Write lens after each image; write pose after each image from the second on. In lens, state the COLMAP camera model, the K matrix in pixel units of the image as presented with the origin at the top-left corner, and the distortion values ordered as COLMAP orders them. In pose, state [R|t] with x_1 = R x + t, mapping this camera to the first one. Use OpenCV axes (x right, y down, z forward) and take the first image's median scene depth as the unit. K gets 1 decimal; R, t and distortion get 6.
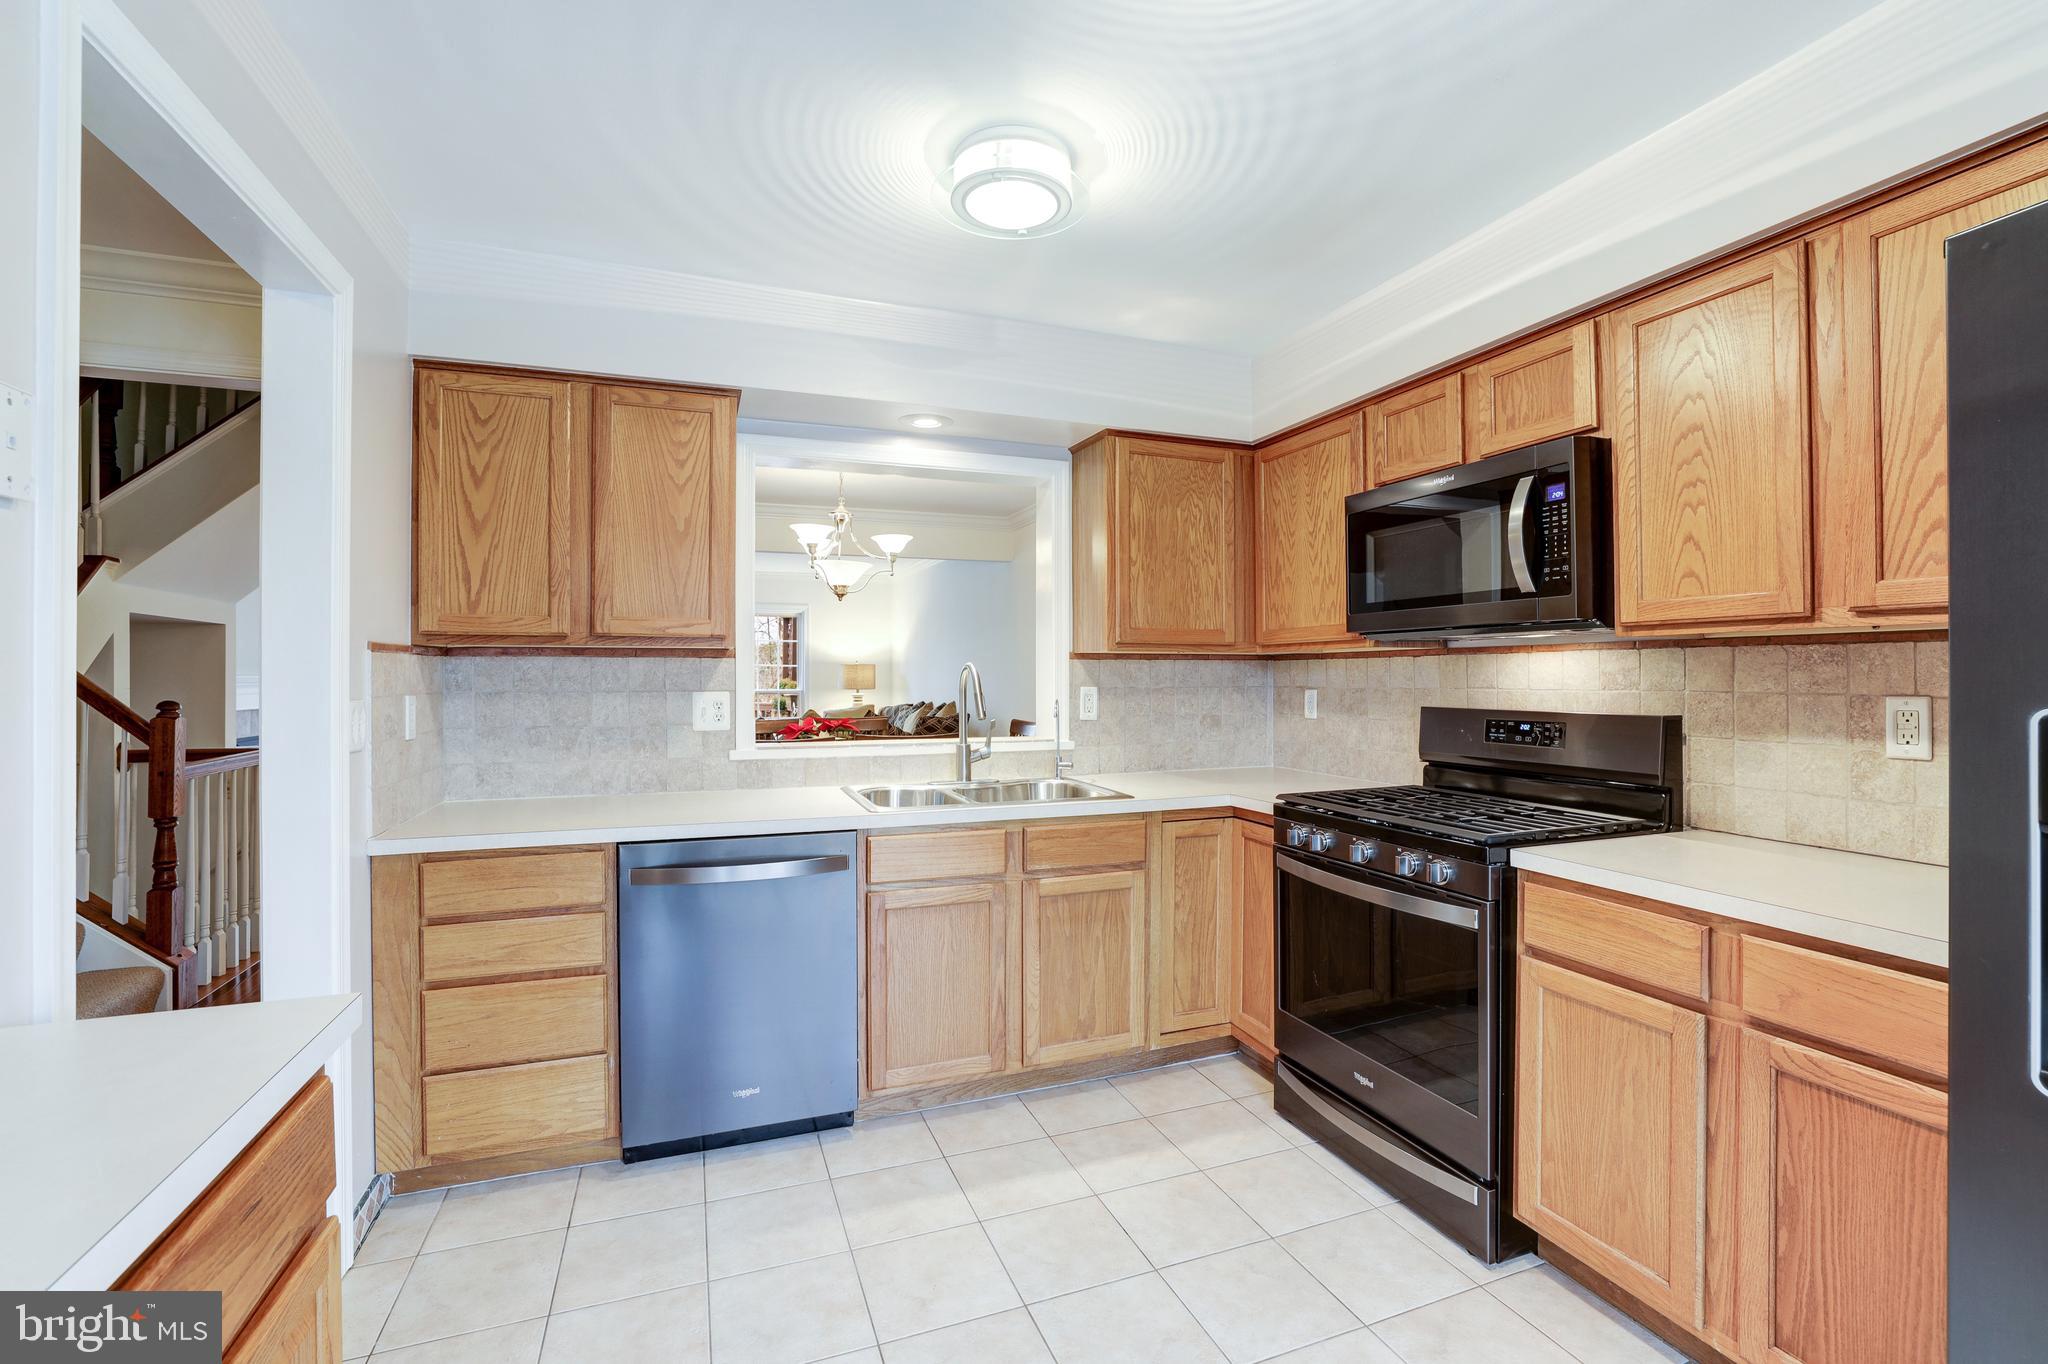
lens RADIAL K [[885.6, 0, 1024.0], [0, 885.6, 673.2], [0, 0, 1]] dist [-0.050353, 0.018088]
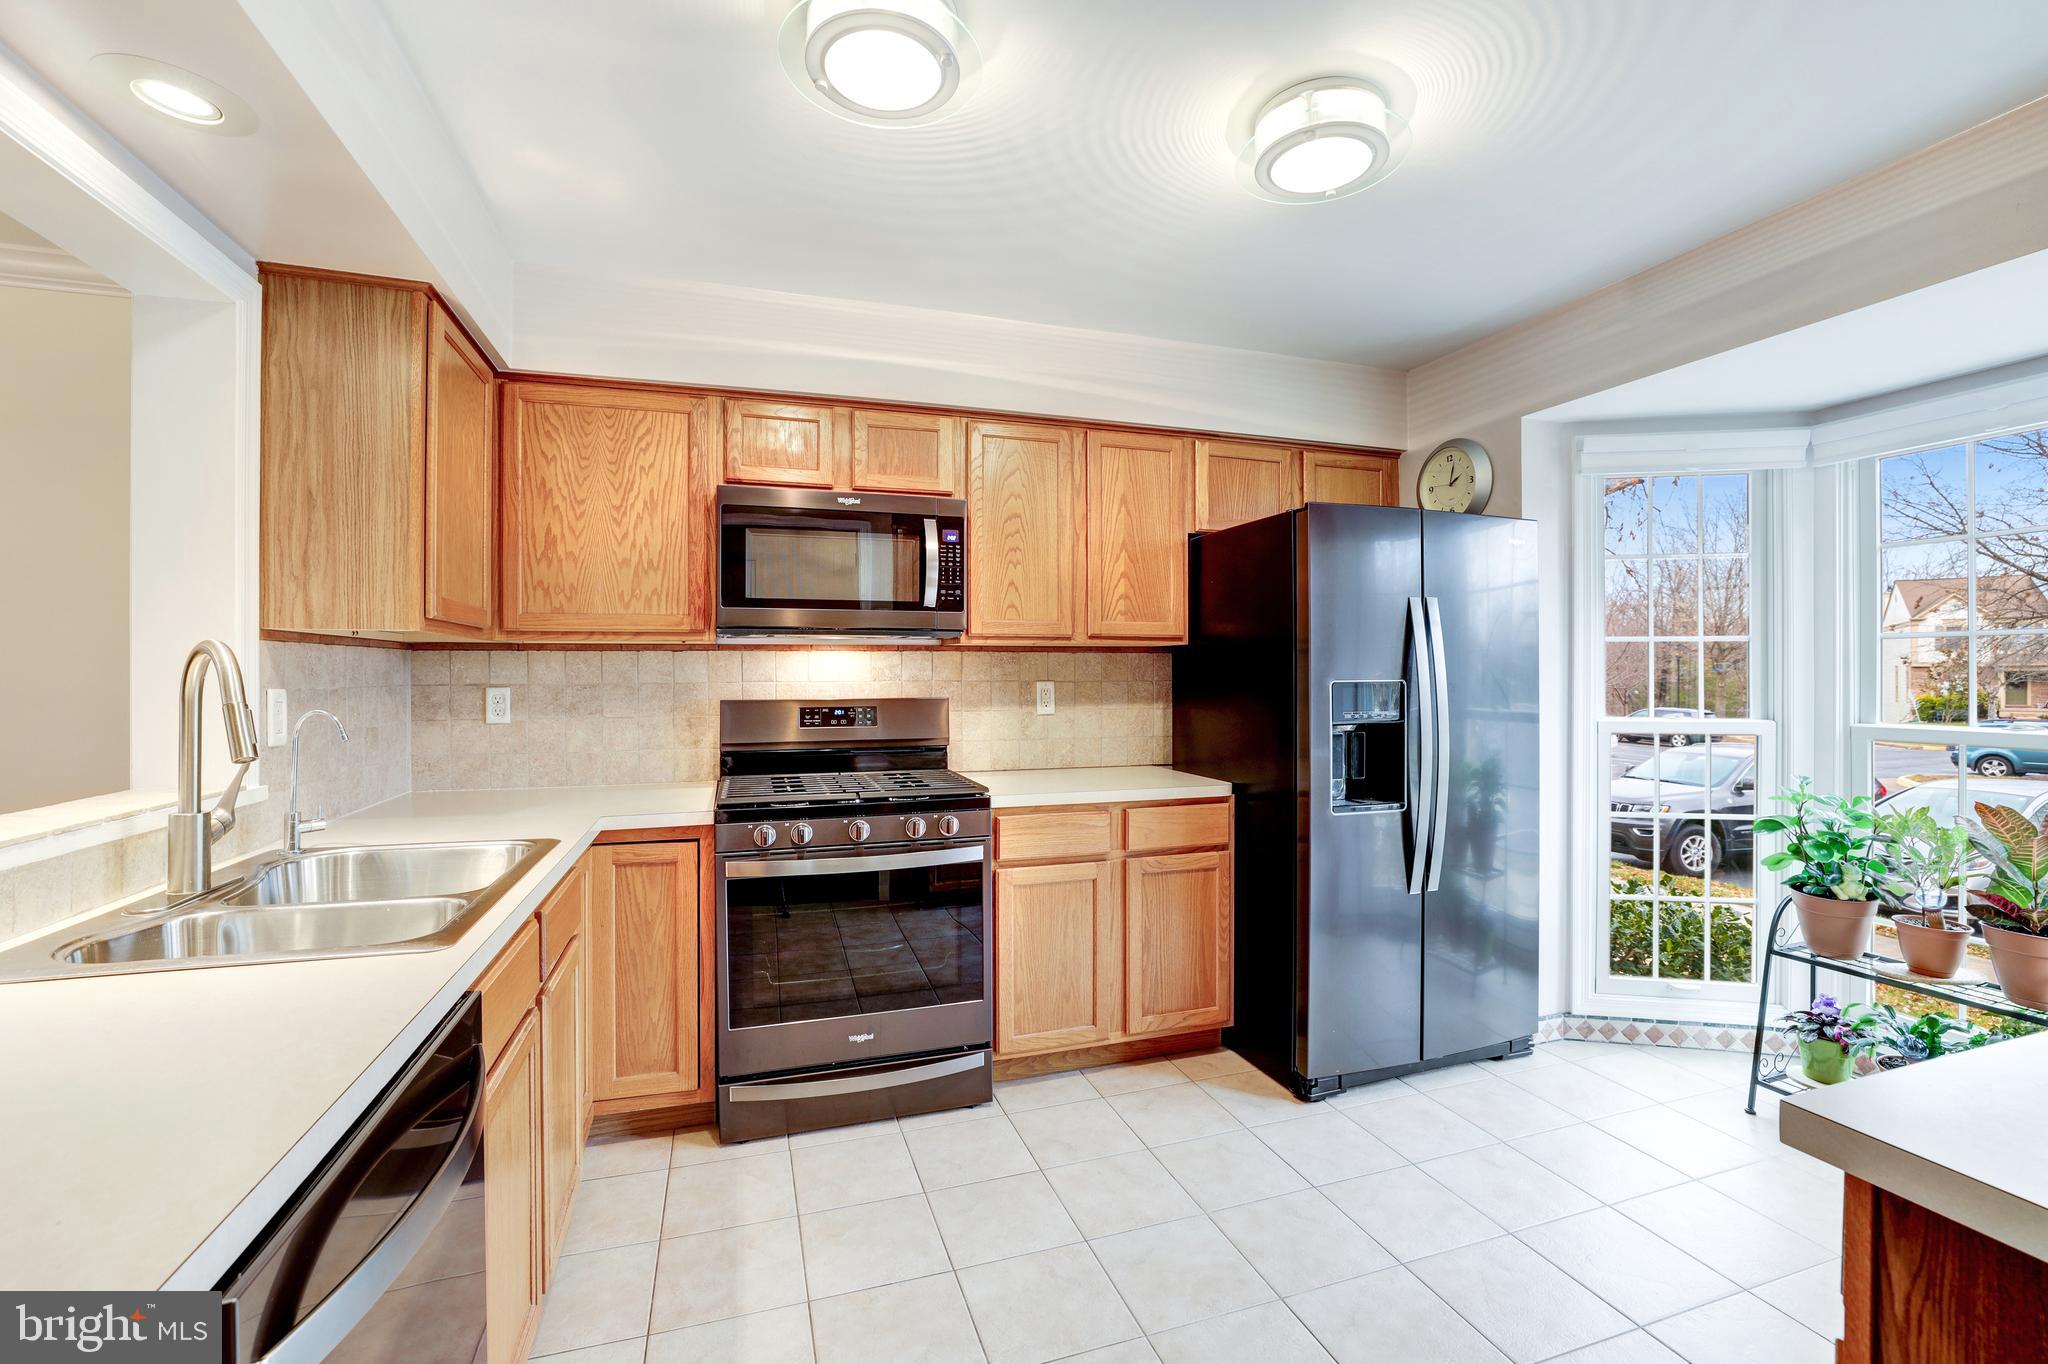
lens RADIAL K [[885.6, 0, 1024.0], [0, 885.6, 673.2], [0, 0, 1]] dist [-0.050353, 0.018088]
pose [[0.044656, 0.000086, 0.999002, -0.606222], [-0.001007, 0.999999, -0.000041, 0.006436], [-0.999002, -0.001004, 0.044656, 0.640685]]
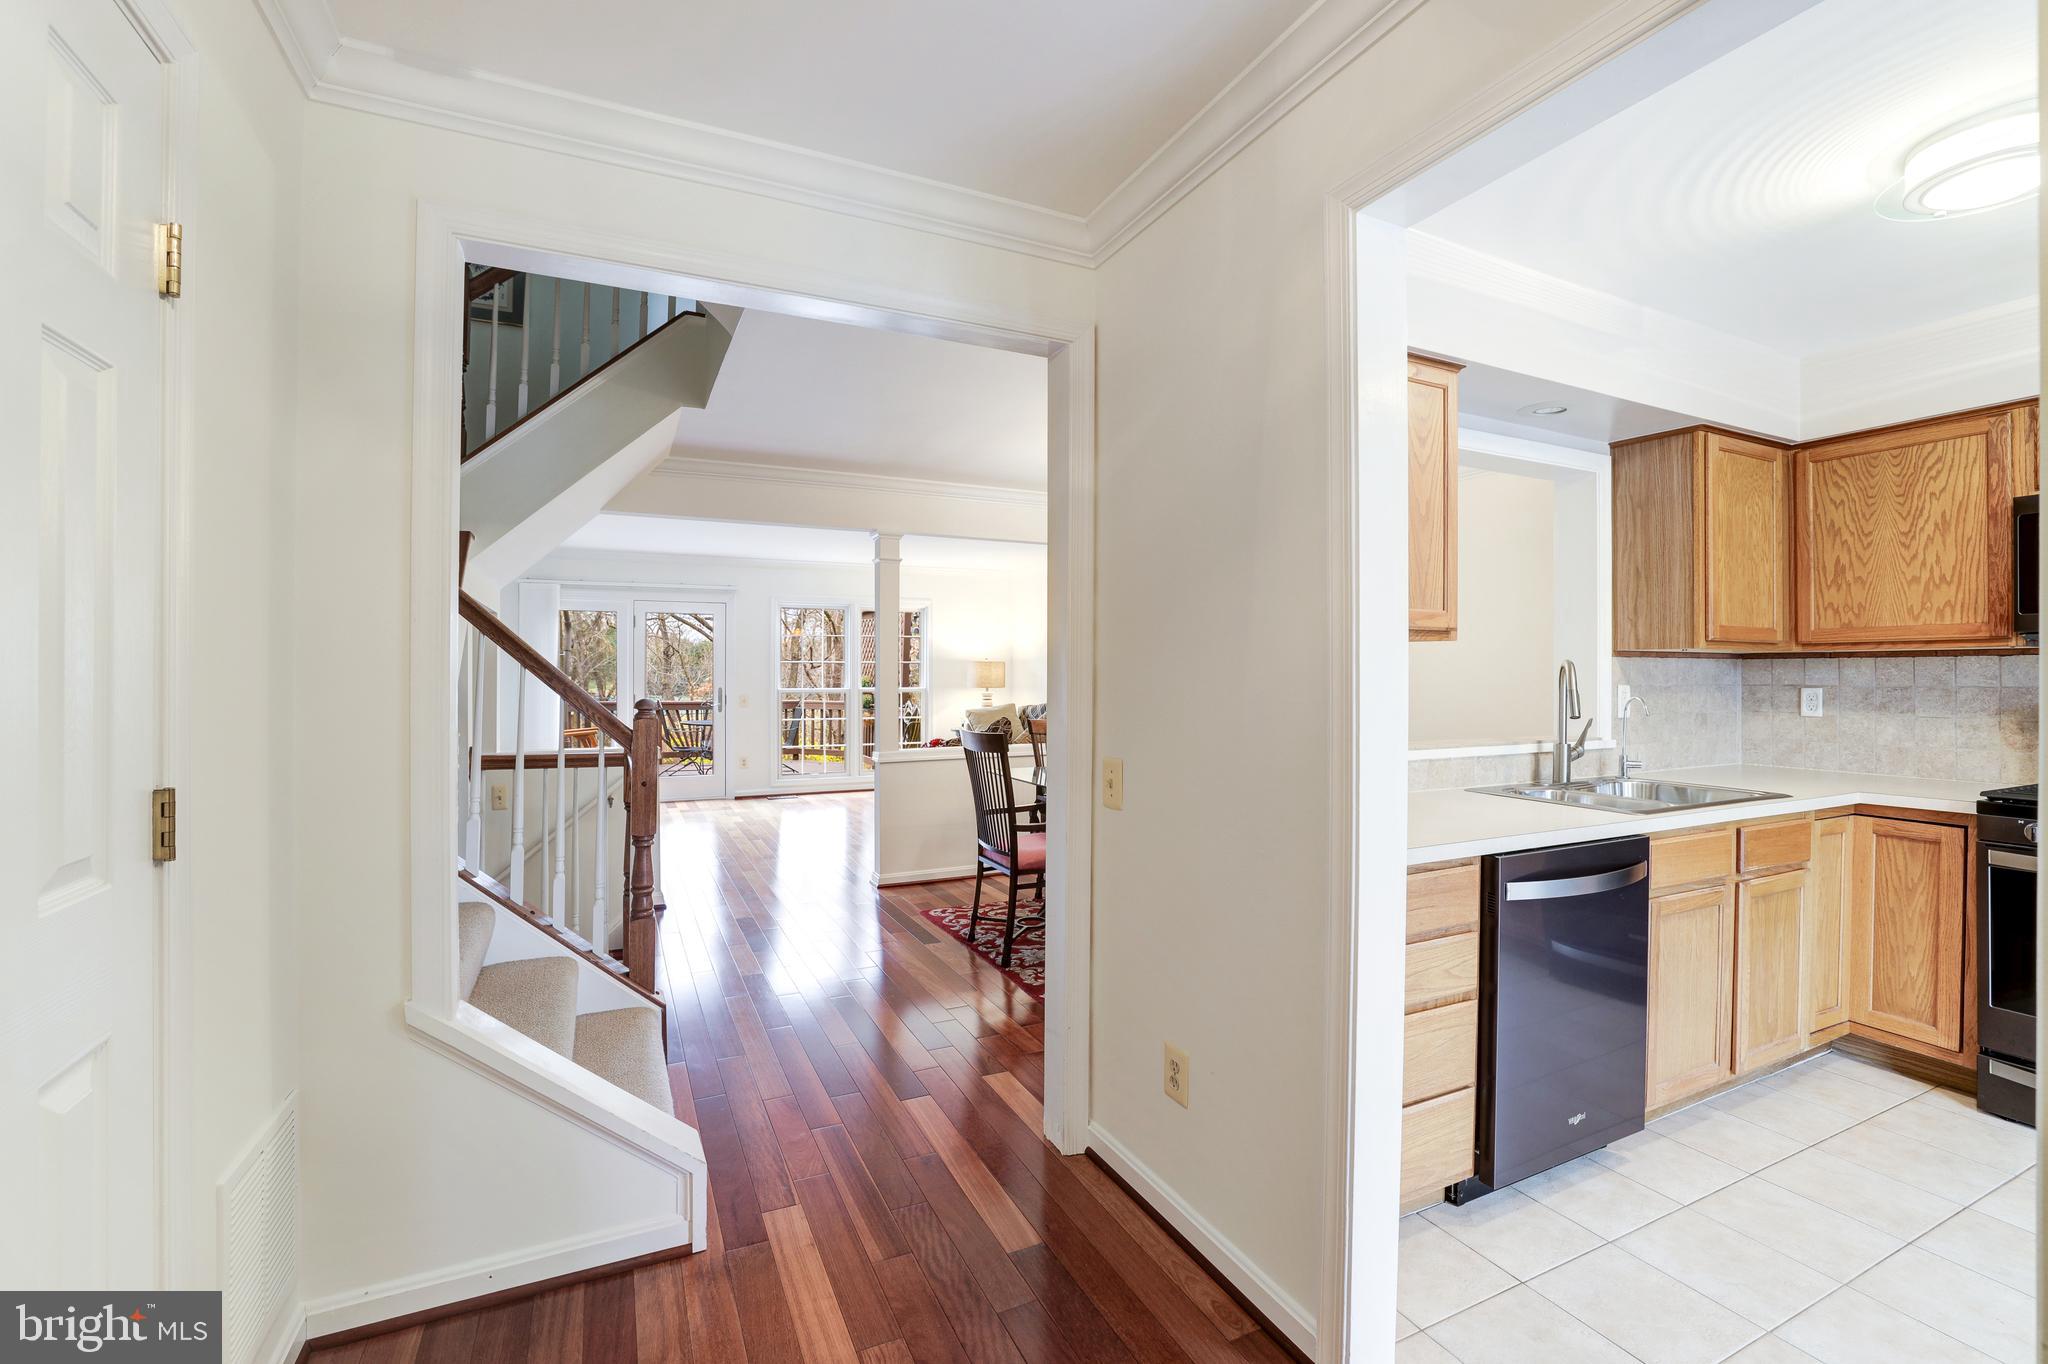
lens RADIAL K [[885.6, 0, 1024.0], [0, 885.6, 673.2], [0, 0, 1]] dist [-0.050353, 0.018088]
pose [[0.996699, 0.003616, 0.081103, -0.878443], [-0.003732, 0.999992, 0.001270, 0.004894], [-0.081097, -0.001569, 0.996705, 0.116442]]
